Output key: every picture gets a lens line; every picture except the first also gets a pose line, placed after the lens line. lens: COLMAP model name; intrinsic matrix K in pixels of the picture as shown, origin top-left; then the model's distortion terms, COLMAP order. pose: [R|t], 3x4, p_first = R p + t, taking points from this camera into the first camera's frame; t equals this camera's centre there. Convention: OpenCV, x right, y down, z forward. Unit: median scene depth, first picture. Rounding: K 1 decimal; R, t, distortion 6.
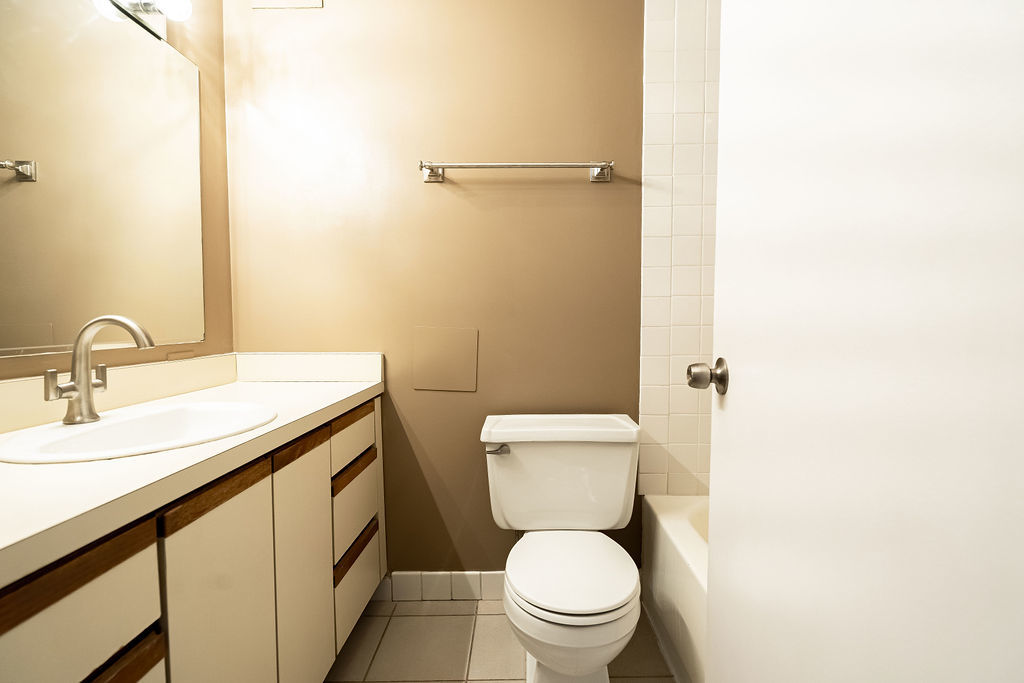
lens RADIAL K [[493.1, 0, 526.2], [0, 493.1, 343.1], [0, 0, 1]] dist [0.000418, -0.000003]
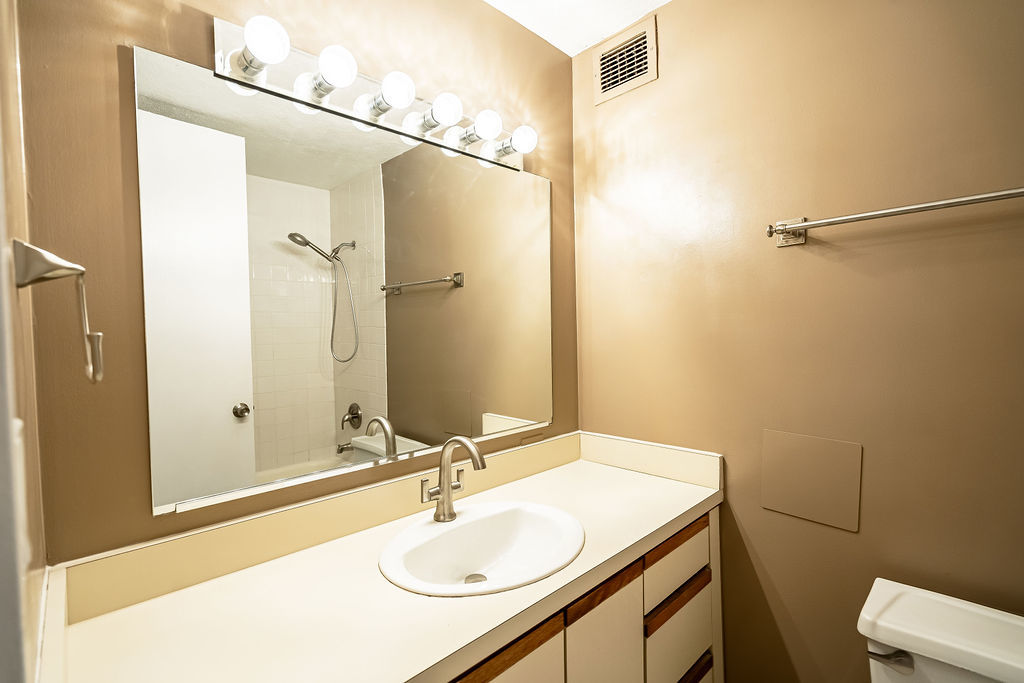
lens RADIAL K [[477.4, 0, 494.9], [0, 477.4, 342.6], [0, 0, 1]] dist [0.001085, 0.000516]
pose [[0.686449, 0.002970, -0.727172, 0.039471], [-0.009663, 0.999941, -0.005037, -0.173440], [0.727114, 0.010484, 0.686437, 0.158162]]
